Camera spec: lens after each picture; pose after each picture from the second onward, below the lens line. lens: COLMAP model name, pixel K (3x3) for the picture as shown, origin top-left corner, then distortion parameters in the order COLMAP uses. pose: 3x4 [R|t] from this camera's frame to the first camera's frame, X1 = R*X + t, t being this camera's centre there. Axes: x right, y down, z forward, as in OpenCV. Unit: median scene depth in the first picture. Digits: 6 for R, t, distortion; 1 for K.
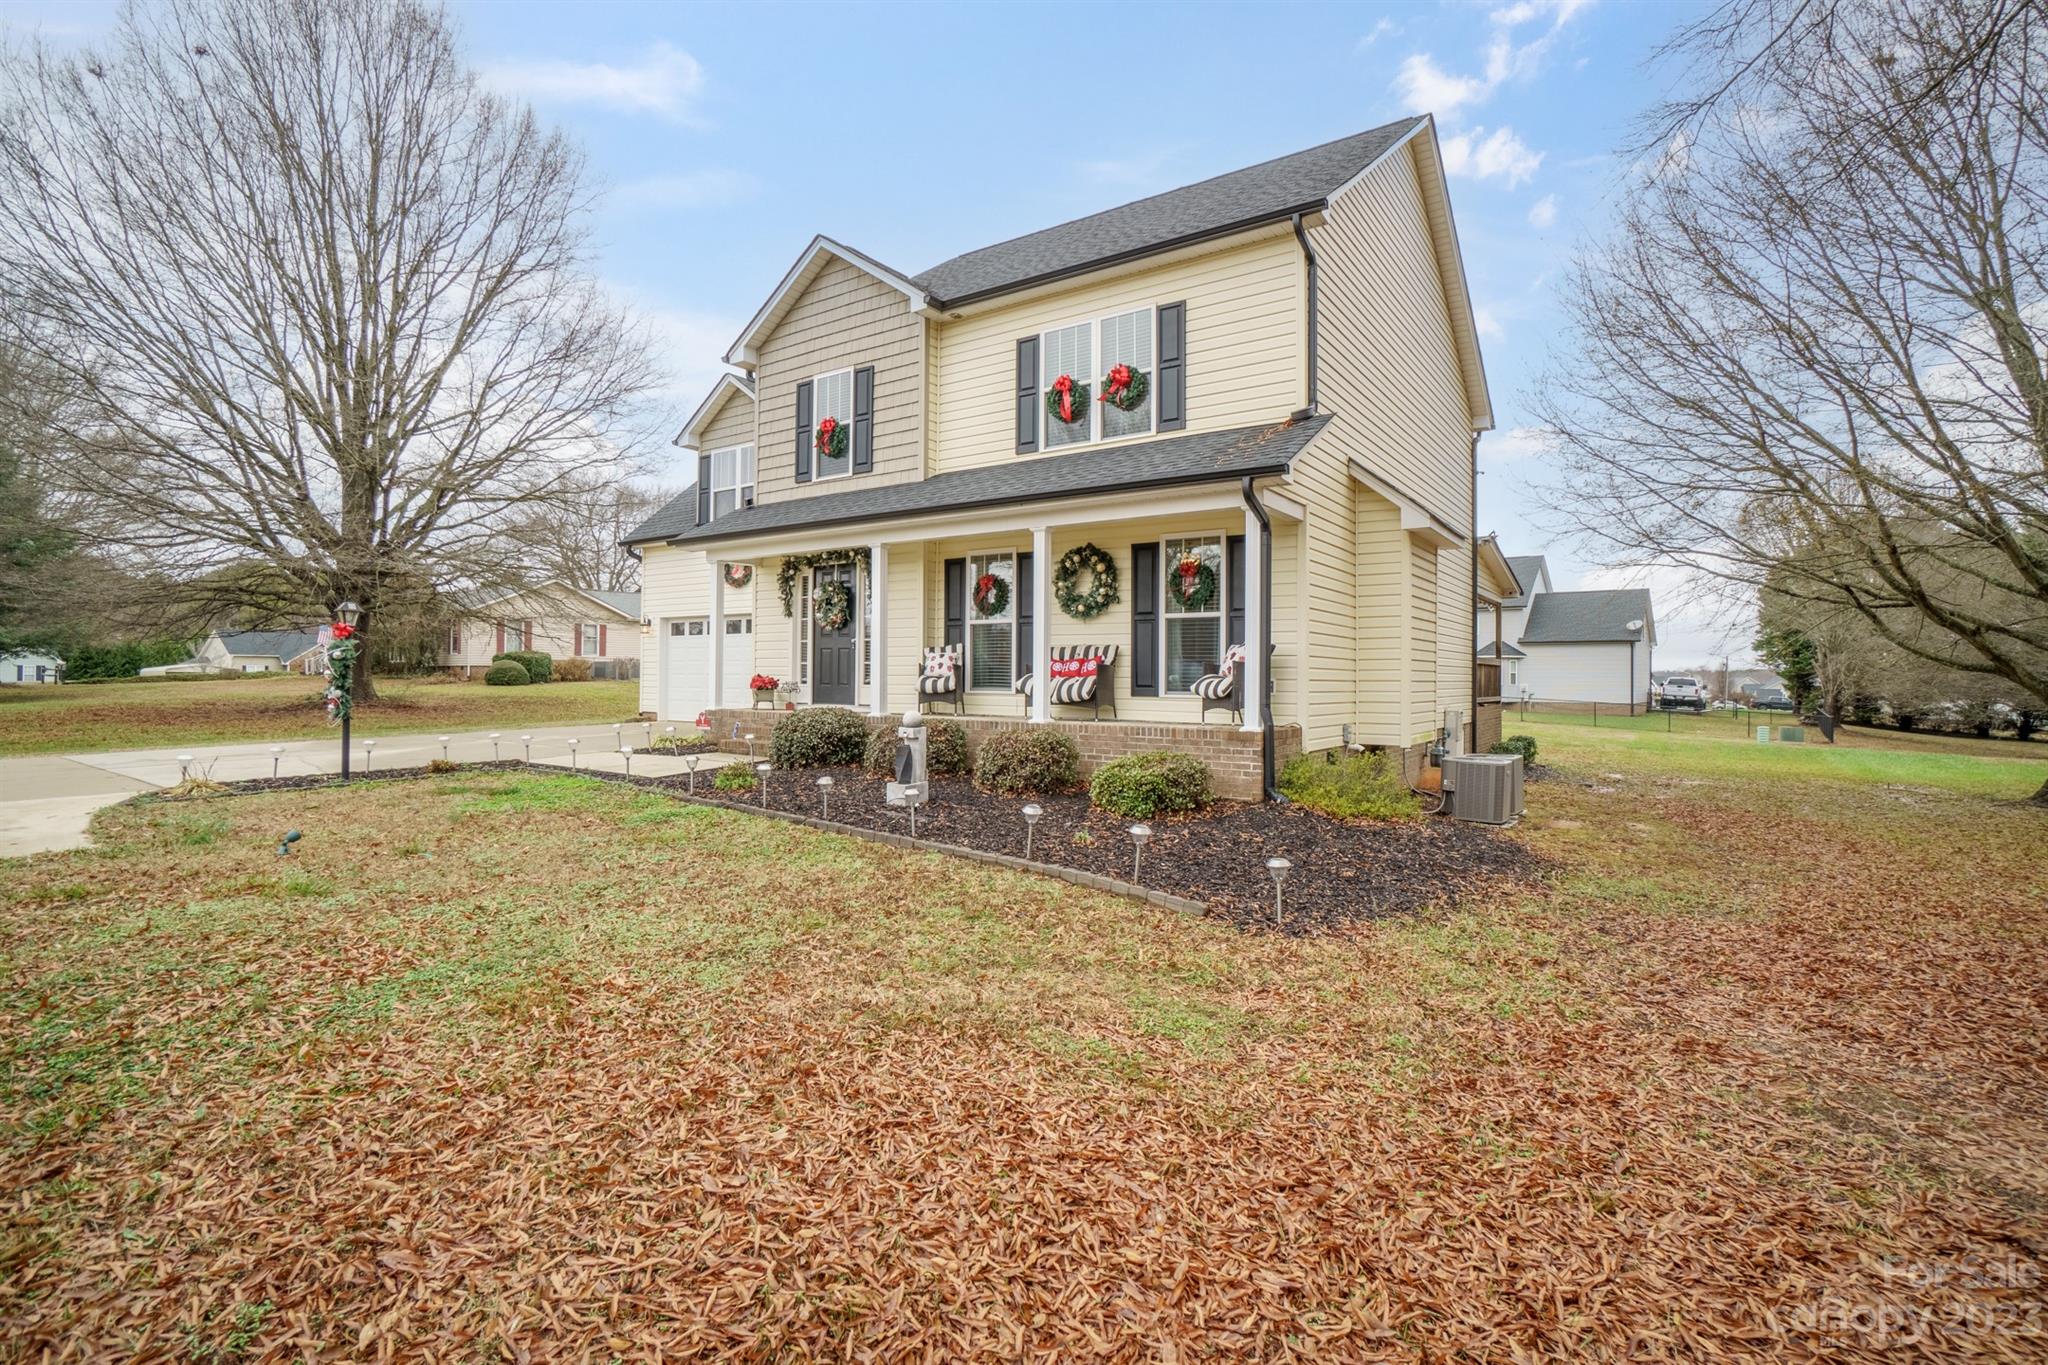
lens RADIAL K [[945.0, 0, 1026.9], [0, 945.0, 660.7], [0, 0, 1]] dist [-0.000574, -0.000074]
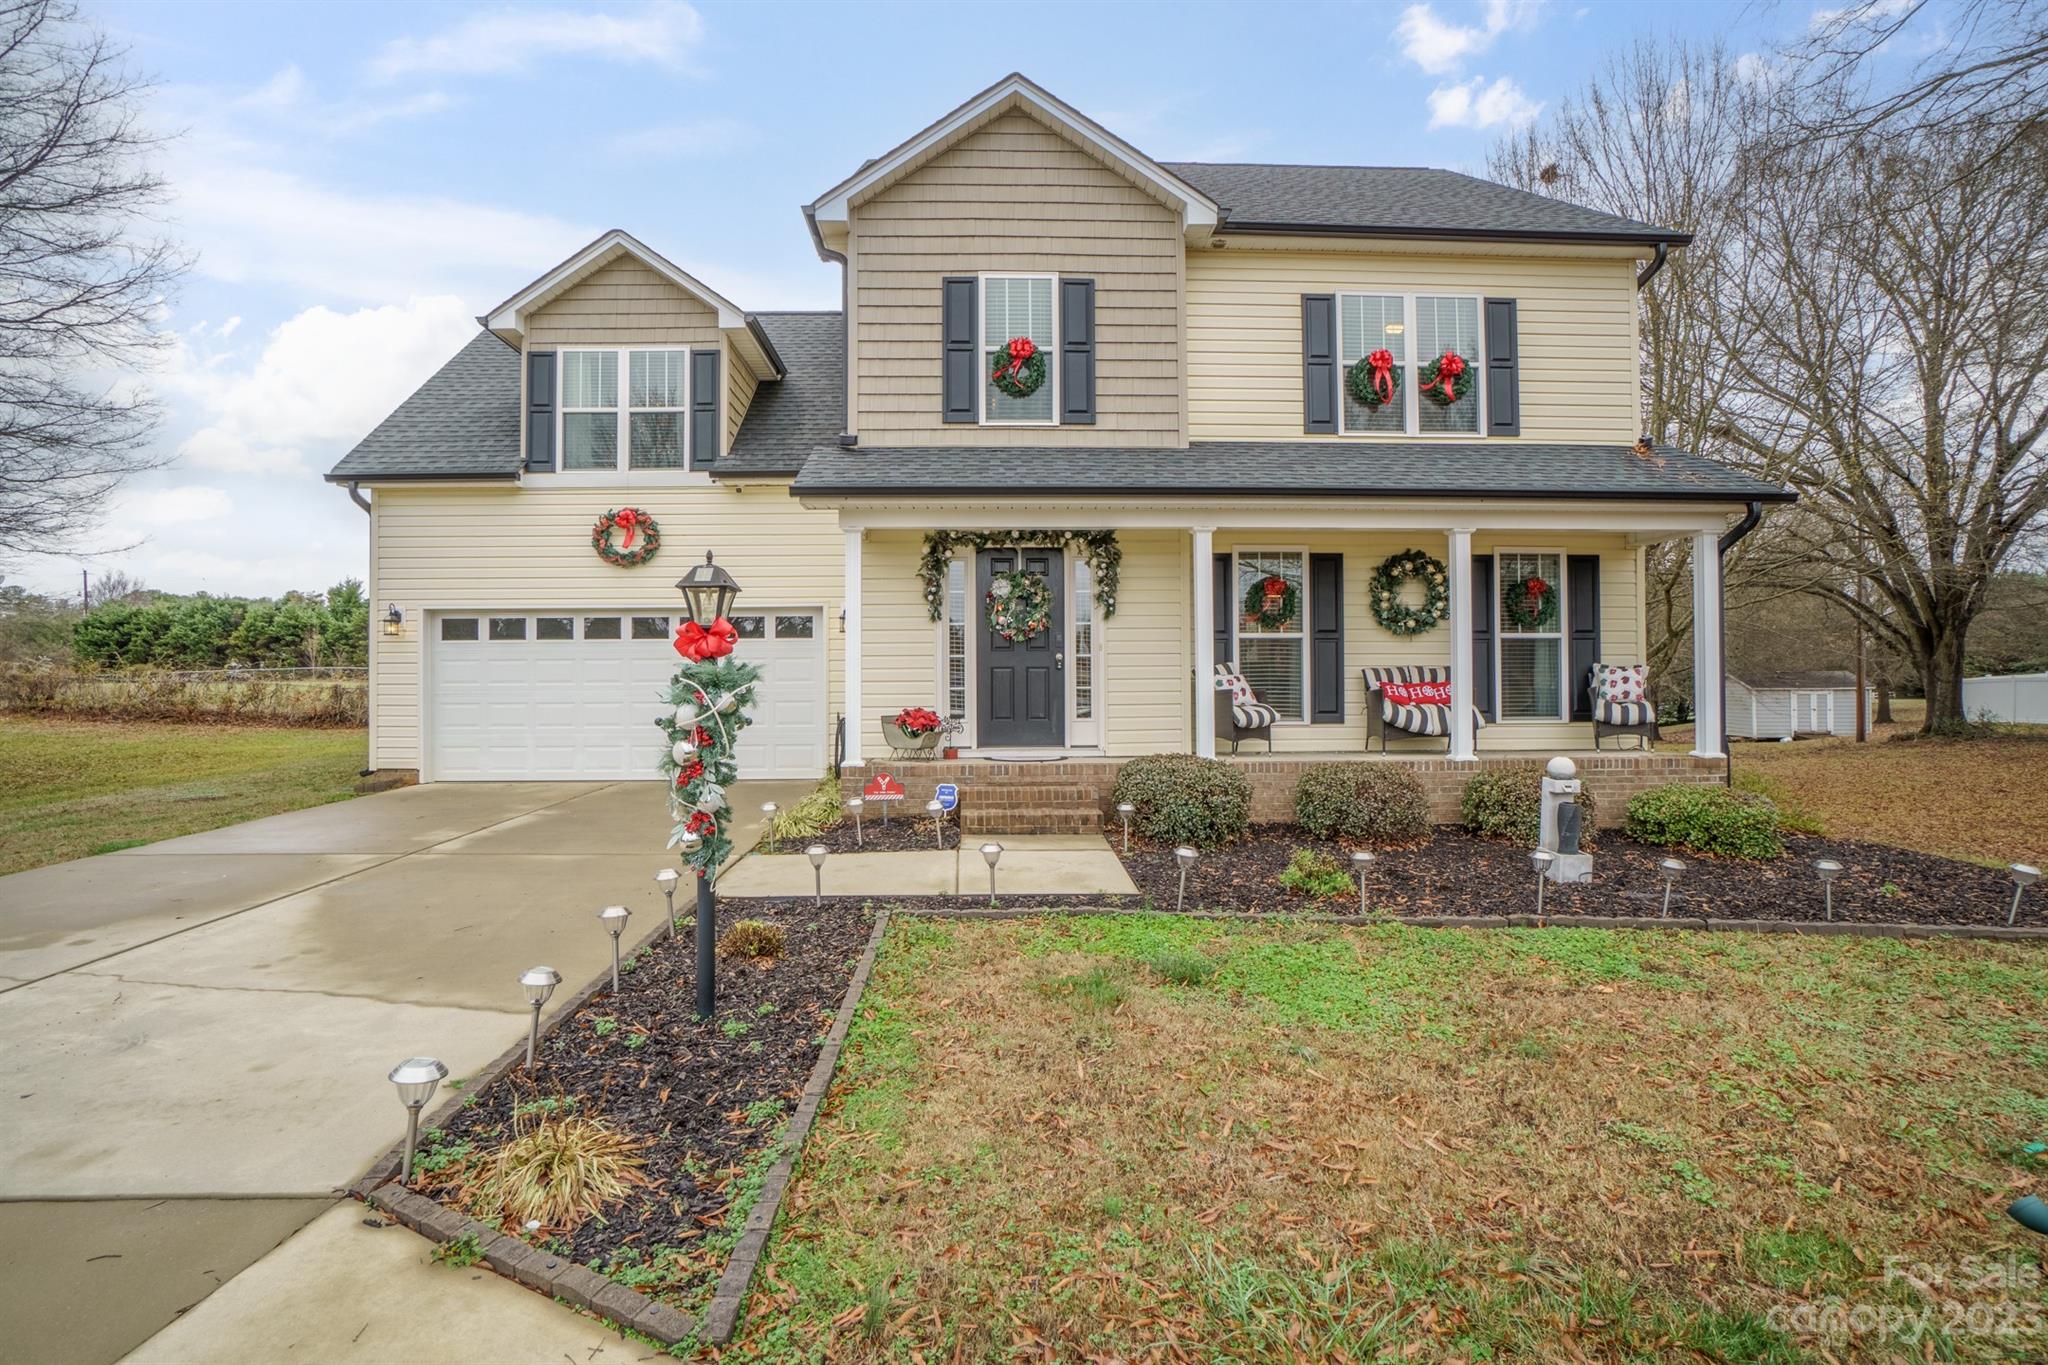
lens RADIAL K [[992.0, 0, 1024.3], [0, 992.0, 691.3], [0, 0, 1]] dist [-0.018173, -0.000216]
pose [[0.802147, -0.002545, 0.597121, -0.716287], [-0.000612, 0.999987, 0.005085, 0.001940], [-0.597126, -0.004445, 0.802135, 0.450889]]
